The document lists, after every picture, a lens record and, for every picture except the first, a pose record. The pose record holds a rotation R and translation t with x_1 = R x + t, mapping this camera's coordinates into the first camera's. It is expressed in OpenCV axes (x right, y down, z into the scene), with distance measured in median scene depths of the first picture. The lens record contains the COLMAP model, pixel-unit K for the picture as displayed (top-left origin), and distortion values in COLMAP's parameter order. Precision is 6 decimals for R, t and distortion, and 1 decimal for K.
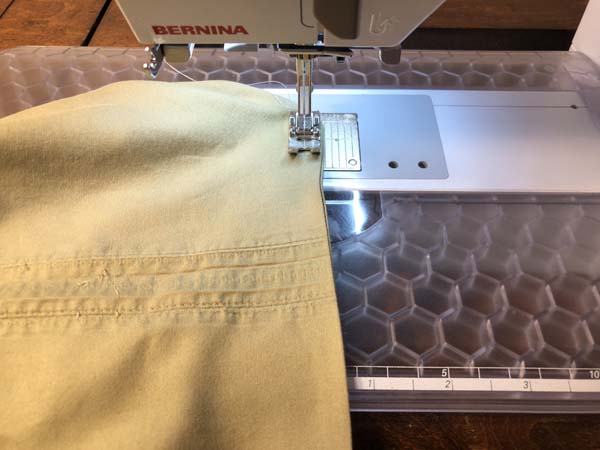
lens RADIAL K [[483.6, 0, 308.4], [0, 483.6, 229.1], [0, 0, 1]] dist [-0.042705, 0.021949]
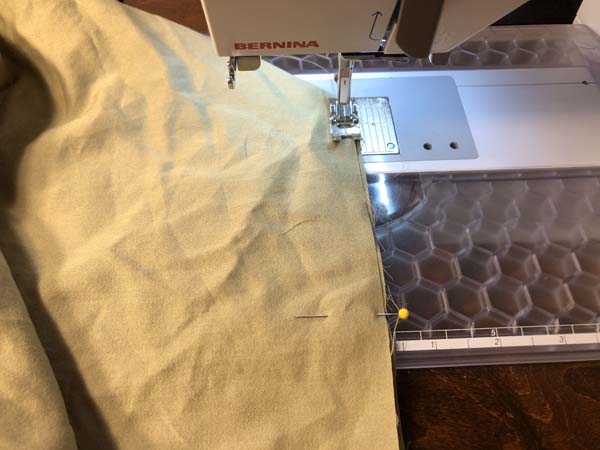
lens RADIAL K [[483.6, 0, 289.5], [0, 483.6, 222.5], [0, 0, 1]] dist [-0.042705, 0.021949]
pose [[0.998766, -0.046065, 0.018581, -0.177400], [0.044148, 0.994691, 0.092955, -0.081132], [-0.022764, -0.092020, 0.995497, -0.113861]]
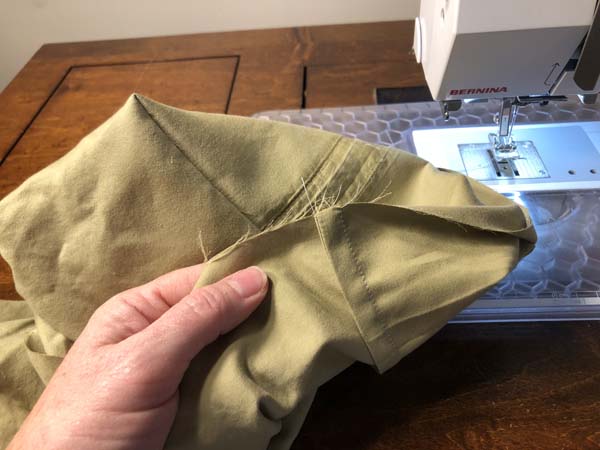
lens RADIAL K [[483.6, 0, 293.6], [0, 483.6, 221.7], [0, 0, 1]] dist [-0.042705, 0.021949]
pose [[0.994680, -0.048771, -0.090732, -0.556734], [0.037379, 0.991669, -0.123271, 0.166130], [0.095988, 0.119224, 0.988217, -0.500074]]
